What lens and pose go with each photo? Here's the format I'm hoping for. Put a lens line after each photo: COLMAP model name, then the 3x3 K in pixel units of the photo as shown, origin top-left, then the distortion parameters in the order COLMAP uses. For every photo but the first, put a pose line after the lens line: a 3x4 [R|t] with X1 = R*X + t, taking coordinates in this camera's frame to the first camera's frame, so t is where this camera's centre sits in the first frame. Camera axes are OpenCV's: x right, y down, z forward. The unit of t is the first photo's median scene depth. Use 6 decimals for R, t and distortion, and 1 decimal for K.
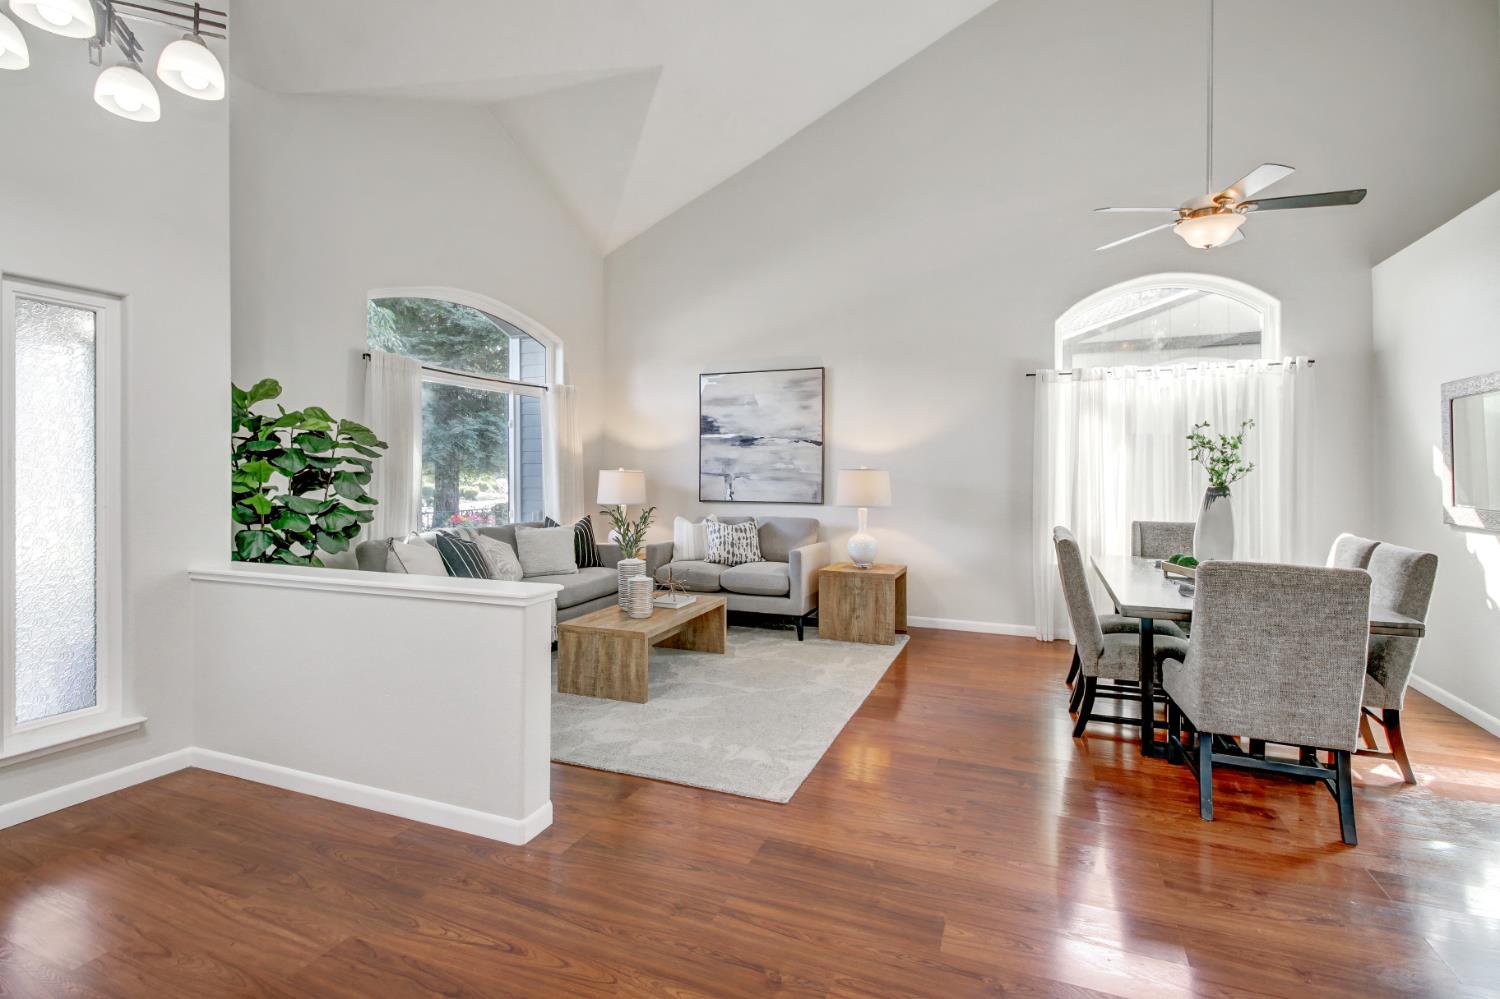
lens RADIAL K [[690.3, 0, 750.8], [0, 690.3, 476.7], [0, 0, 1]] dist [0.019094, -0.010171]
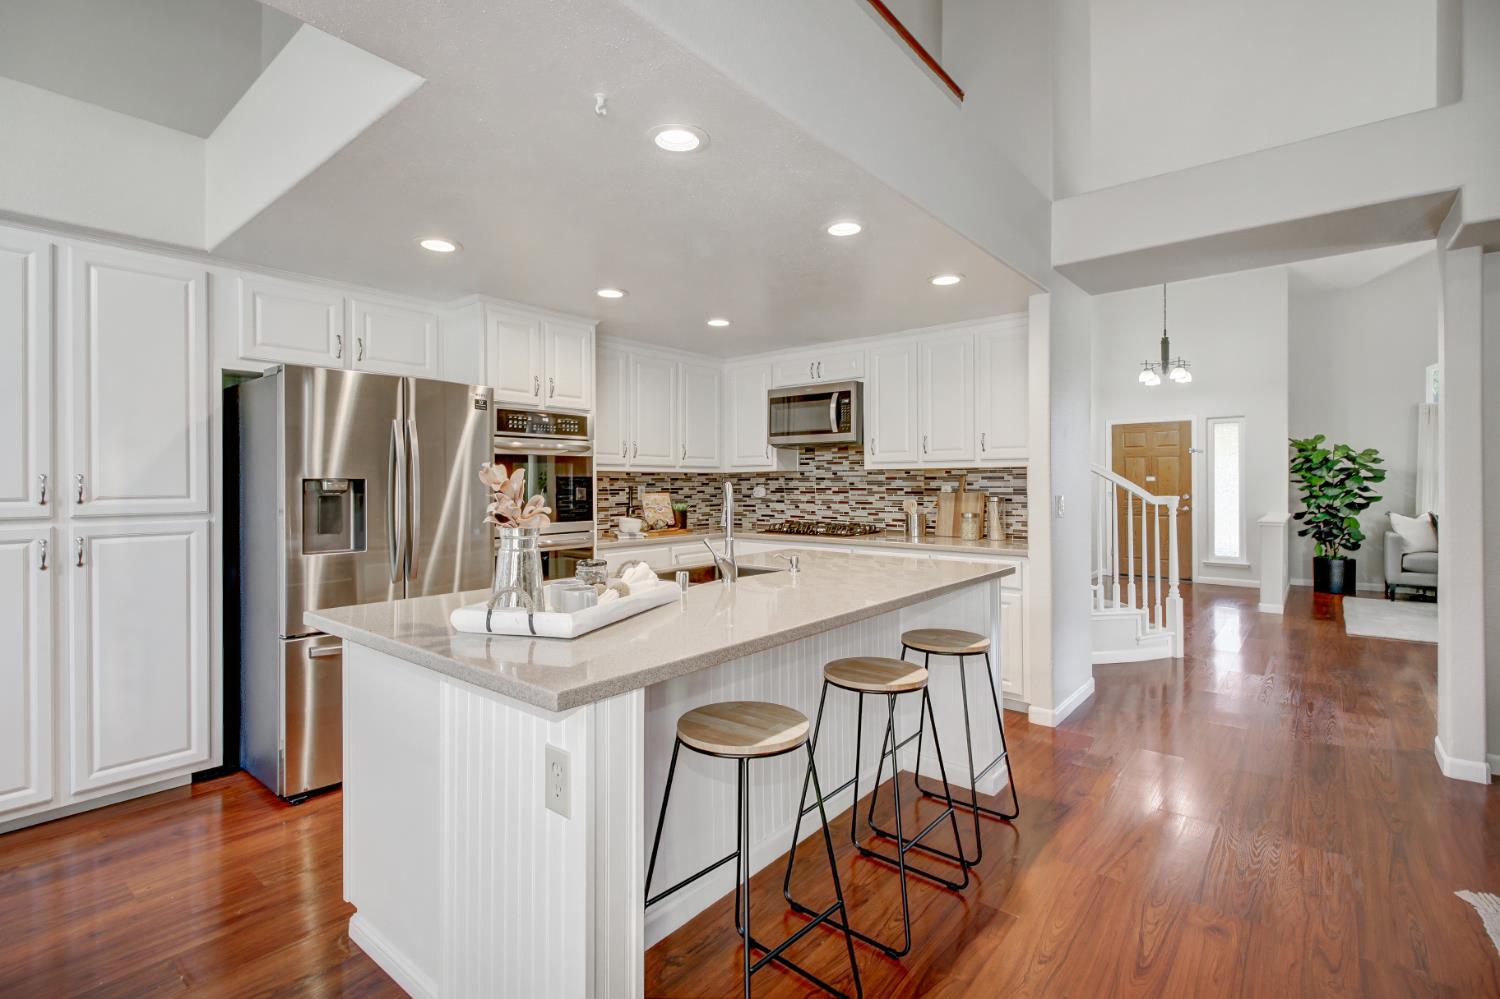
lens RADIAL K [[690.3, 0, 750.3], [0, 690.3, 483.9], [0, 0, 1]] dist [0.019094, -0.010171]
pose [[-0.309086, 0.002064, -0.951032, 1.367616], [0.000470, 0.999998, 0.002018, 0.008509], [0.951034, 0.000176, -0.309086, -0.030005]]
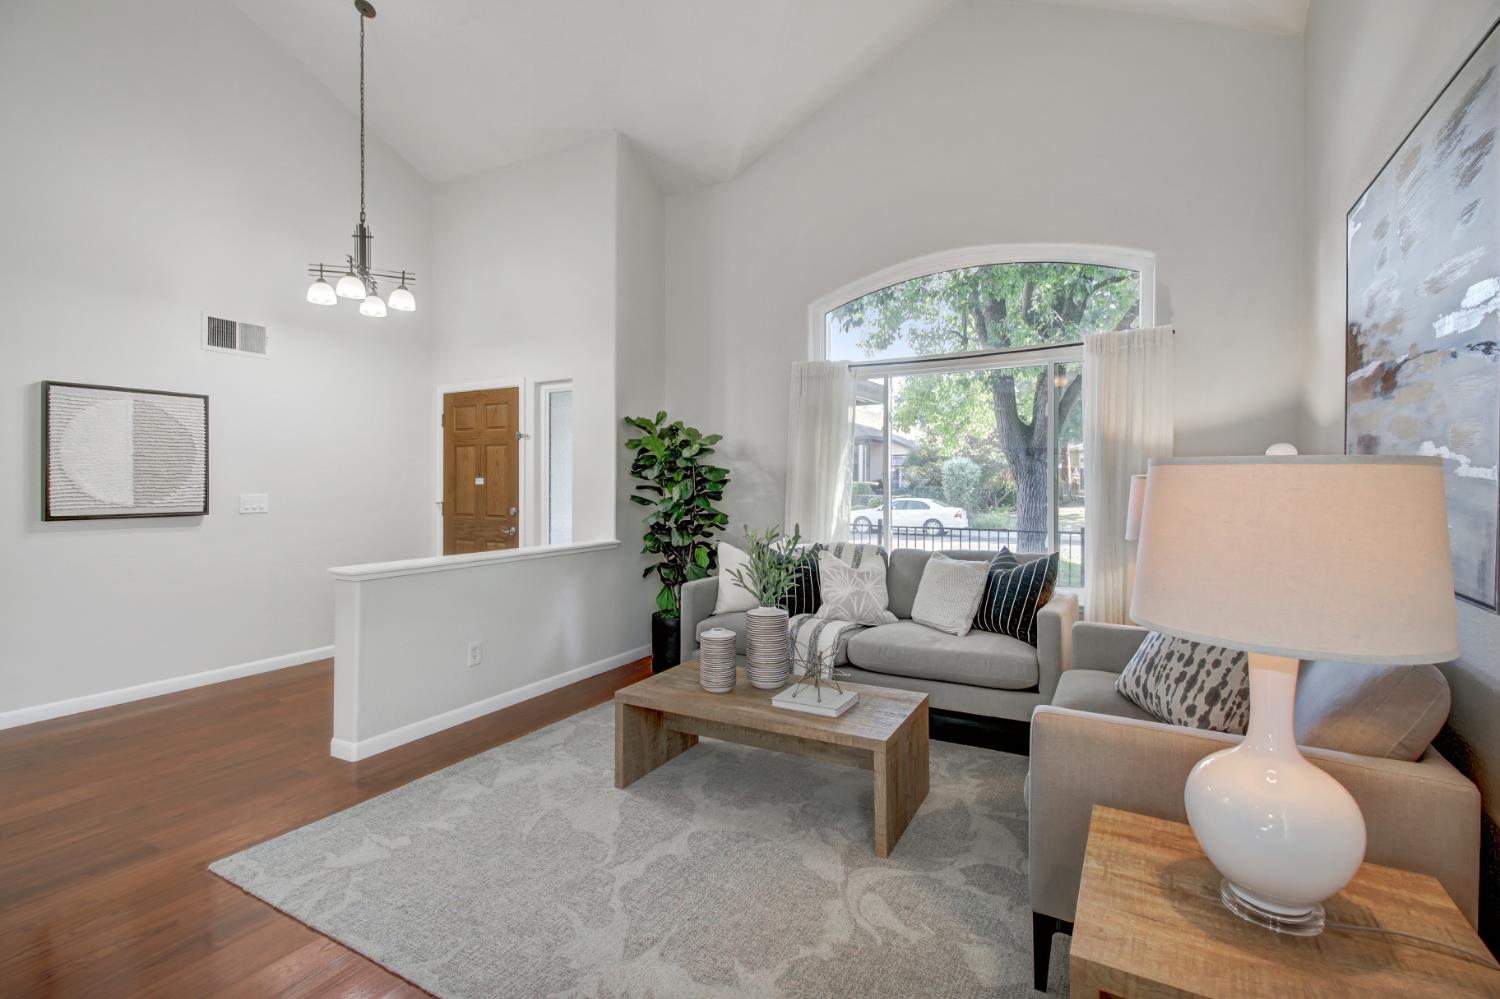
lens RADIAL K [[690.3, 0, 753.3], [0, 690.3, 483.4], [0, 0, 1]] dist [0.019094, -0.010171]
pose [[-0.119879, 0.001336, -0.992788, 0.426243], [-0.006773, 0.999975, 0.002163, -0.002100], [0.992765, 0.006984, -0.119867, 0.922583]]
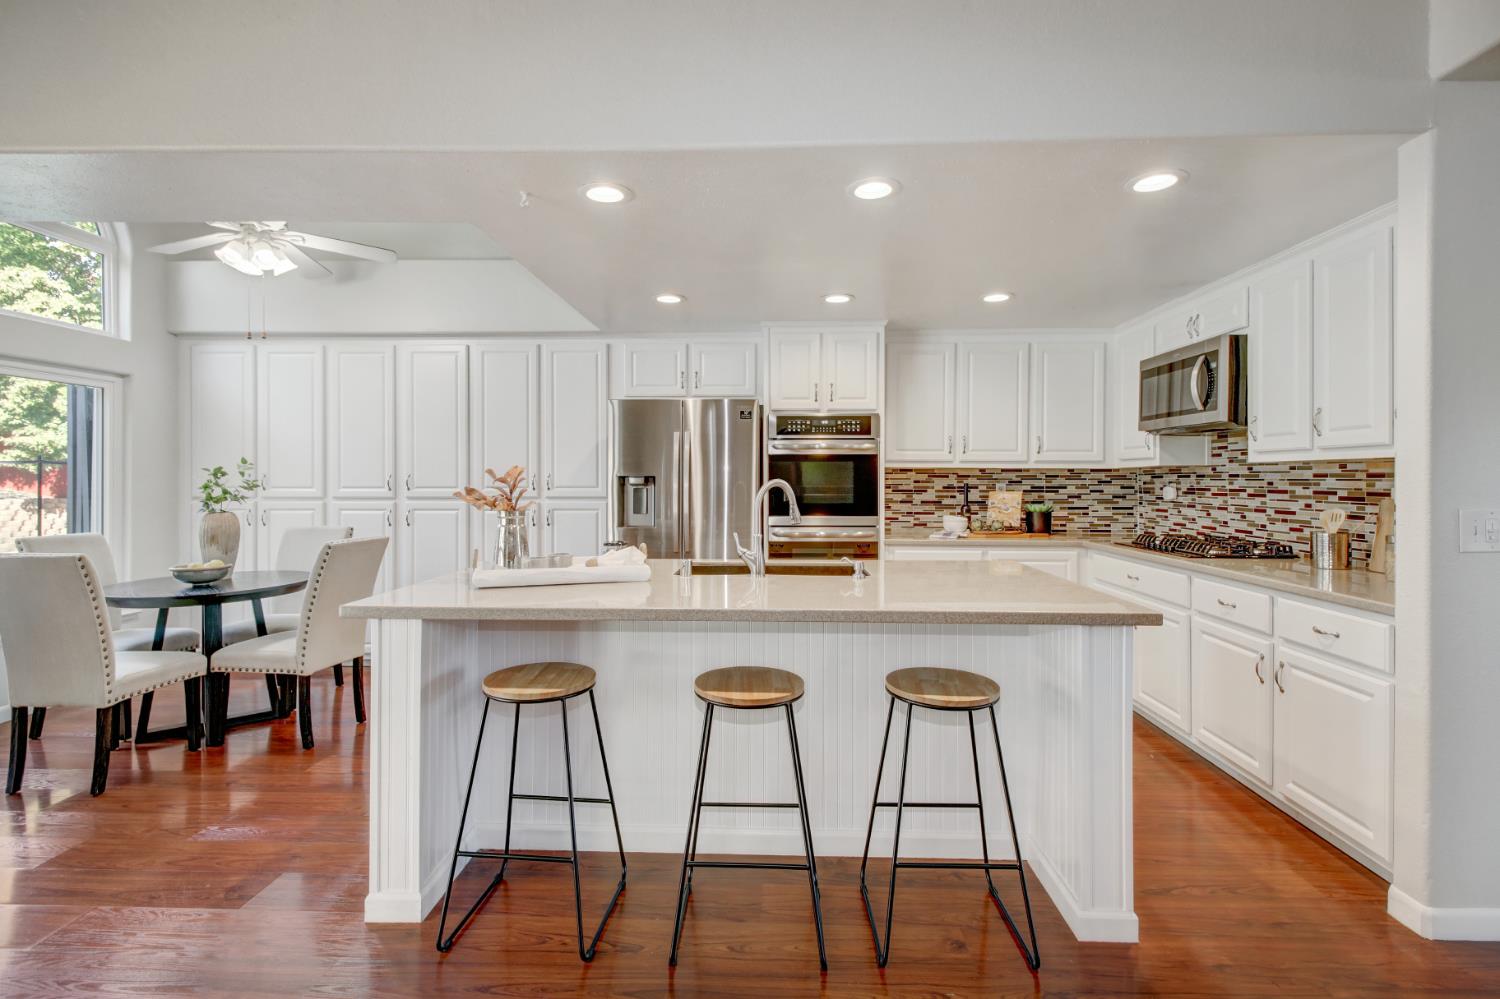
lens RADIAL K [[690.3, 0, 750.5], [0, 690.3, 480.6], [0, 0, 1]] dist [0.019094, -0.010171]
pose [[-0.943168, -0.002992, -0.332303, 1.080423], [-0.004514, 0.999983, 0.003807, 0.007474], [0.332286, 0.005090, -0.943165, 0.274468]]
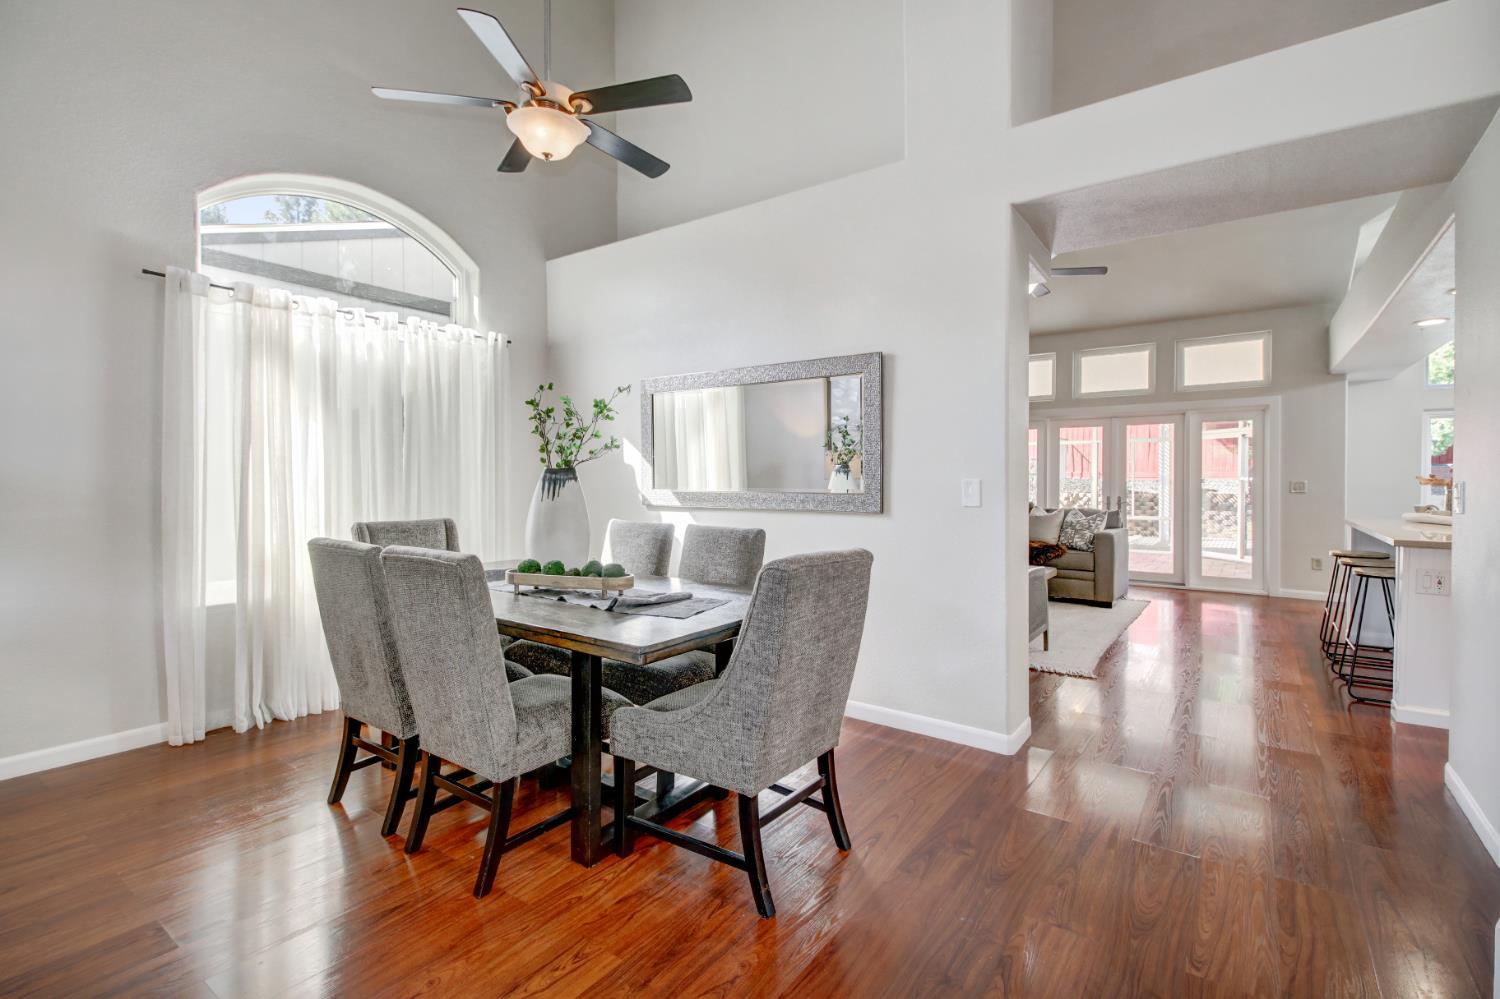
lens RADIAL K [[690.3, 0, 779.7], [0, 690.3, 483.7], [0, 0, 1]] dist [0.019094, -0.010171]
pose [[0.227880, -0.007057, 0.973664, -0.023838], [0.002978, 0.999974, 0.006551, 0.019903], [-0.973685, 0.001407, 0.227895, 0.409079]]
